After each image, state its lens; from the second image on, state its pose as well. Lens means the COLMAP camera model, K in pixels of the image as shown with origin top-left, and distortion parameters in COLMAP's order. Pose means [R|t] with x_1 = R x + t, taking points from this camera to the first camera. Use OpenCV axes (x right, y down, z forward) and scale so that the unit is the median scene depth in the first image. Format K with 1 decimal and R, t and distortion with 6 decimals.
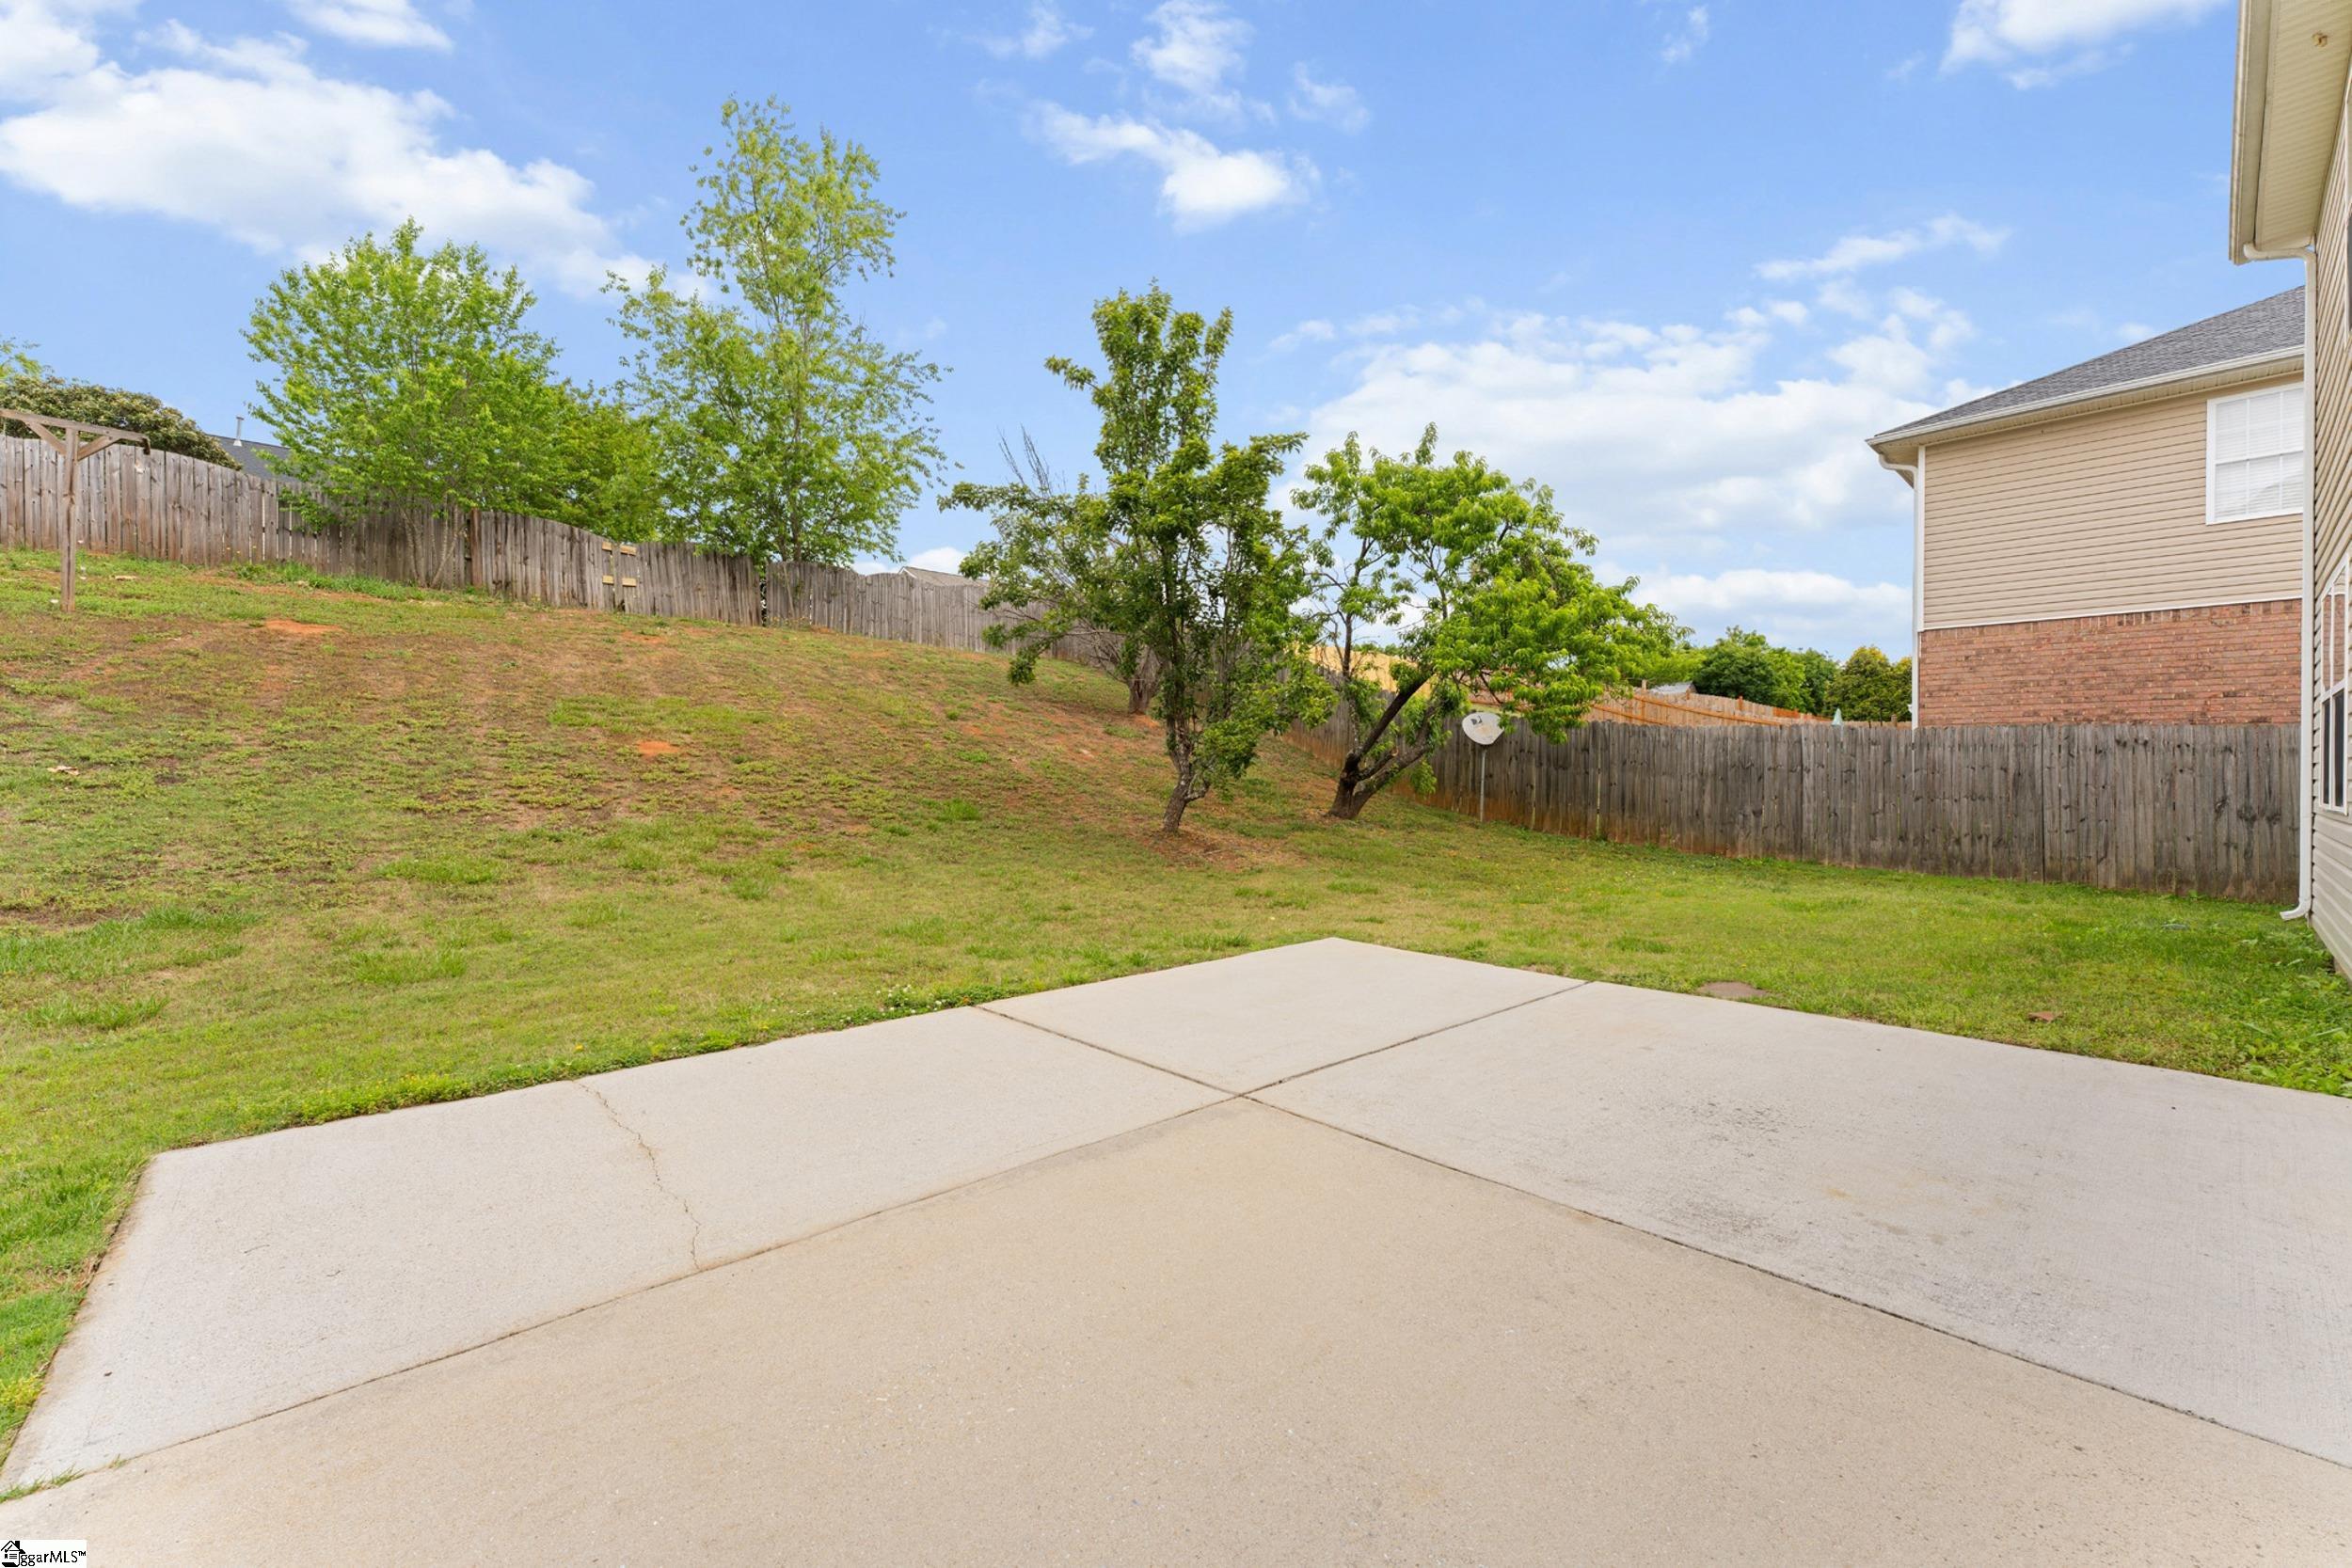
lens RADIAL K [[950.7, 0, 1175.6], [0, 950.7, 787.6], [0, 0, 1]] dist [-0.002238, 0.000225]
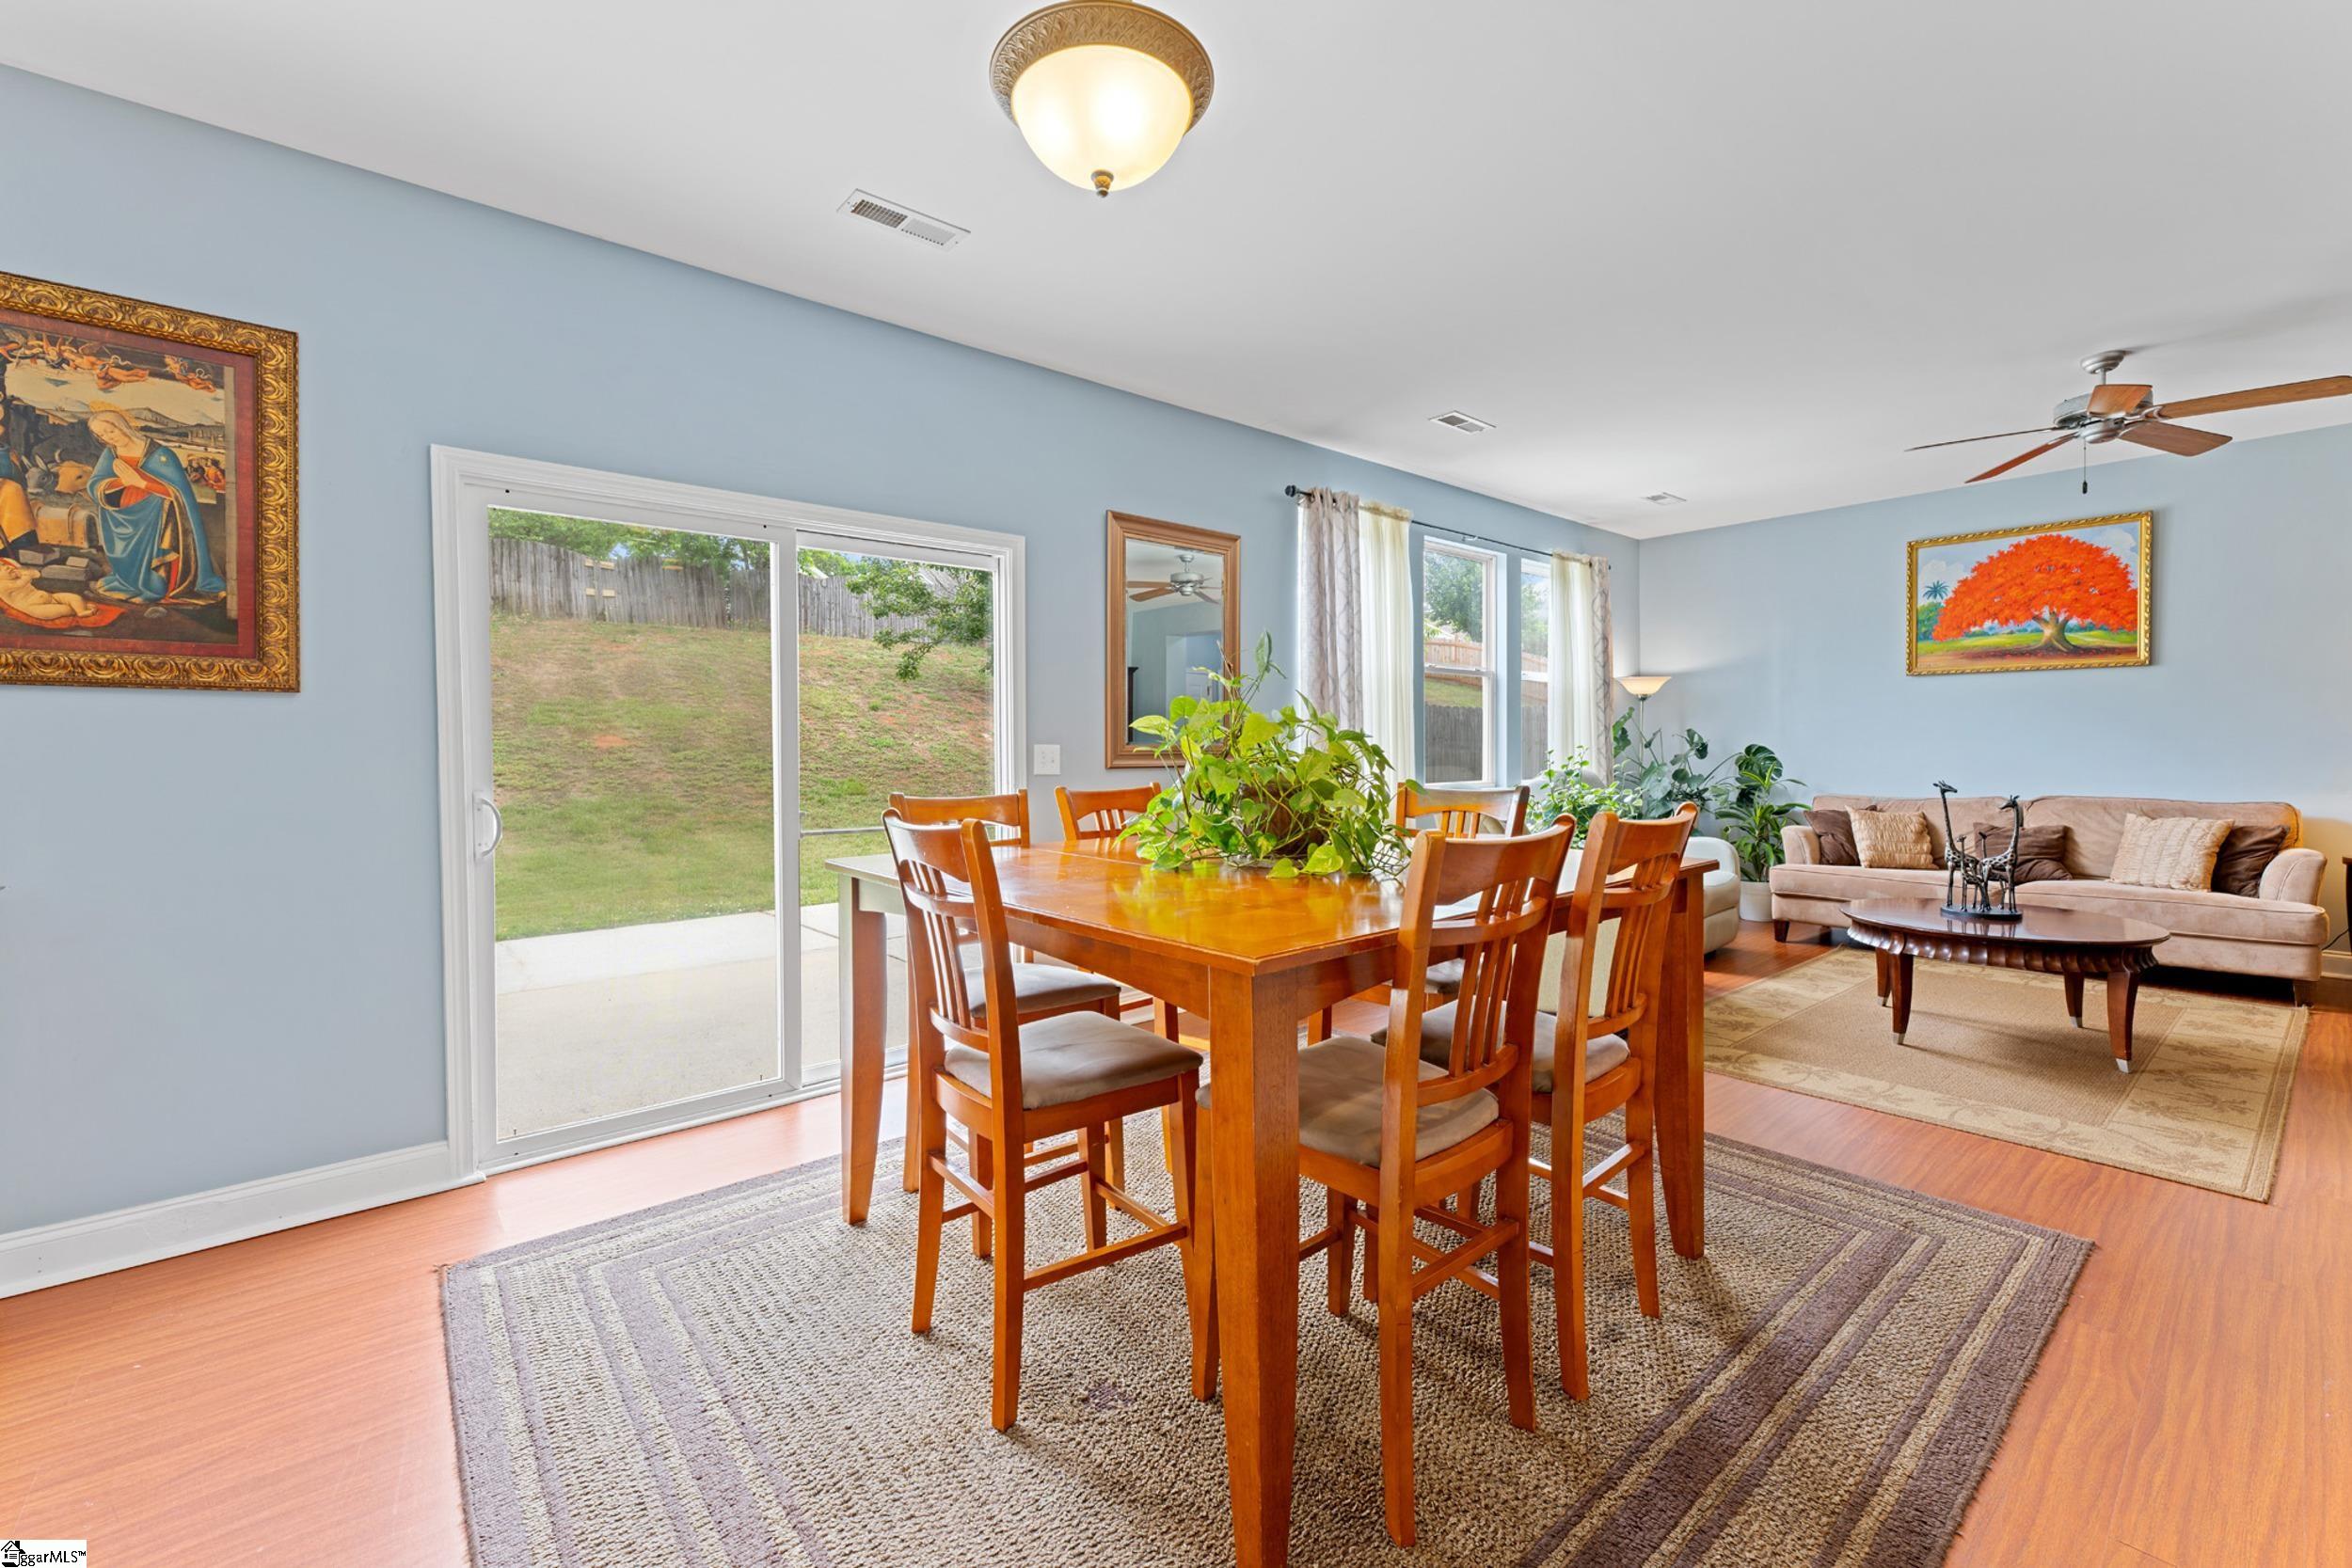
lens RADIAL K [[950.7, 0, 1184.2], [0, 950.7, 765.9], [0, 0, 1]] dist [-0.002238, 0.000225]
pose [[0.999901, -0.009581, -0.010298, 0.212043], [0.009676, 0.999911, 0.009228, -0.011120], [0.010209, -0.009327, 0.999904, -0.243354]]
